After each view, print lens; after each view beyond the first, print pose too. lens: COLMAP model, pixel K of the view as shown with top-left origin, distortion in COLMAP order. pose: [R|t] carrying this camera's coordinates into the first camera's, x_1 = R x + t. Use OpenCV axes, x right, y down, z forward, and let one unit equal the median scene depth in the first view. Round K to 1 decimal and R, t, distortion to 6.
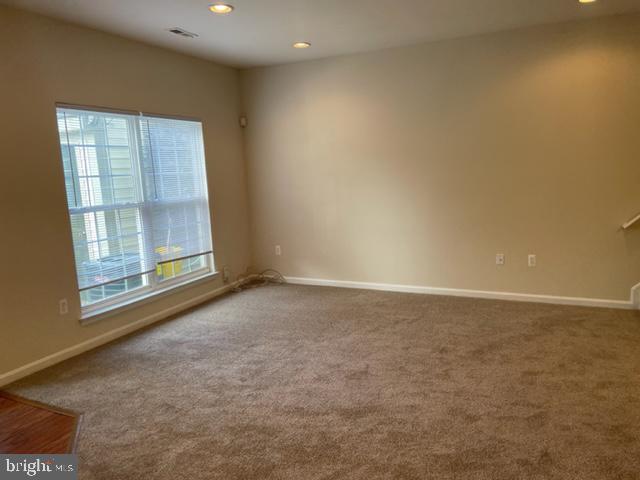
lens RADIAL K [[483.8, 0, 322.2], [0, 483.8, 238.8], [0, 0, 1]] dist [0.034329, -0.002008]
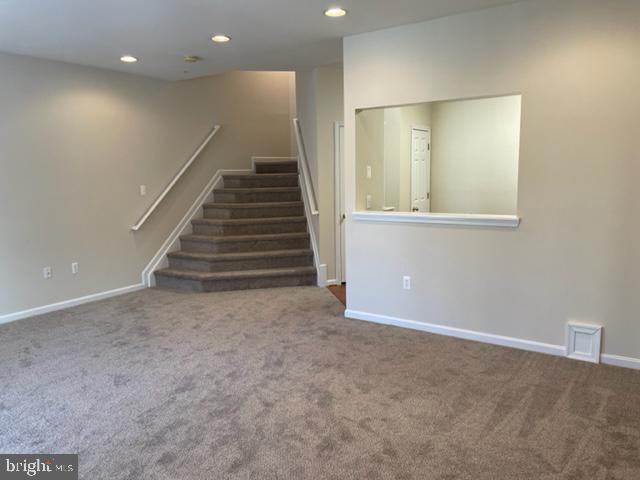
lens RADIAL K [[483.8, 0, 319.6], [0, 483.8, 240.2], [0, 0, 1]] dist [0.034329, -0.002008]
pose [[0.142650, -0.100324, 0.984676, -0.841426], [0.156013, 0.984692, 0.077724, -0.025360], [-0.977400, 0.142535, 0.156118, 0.375888]]
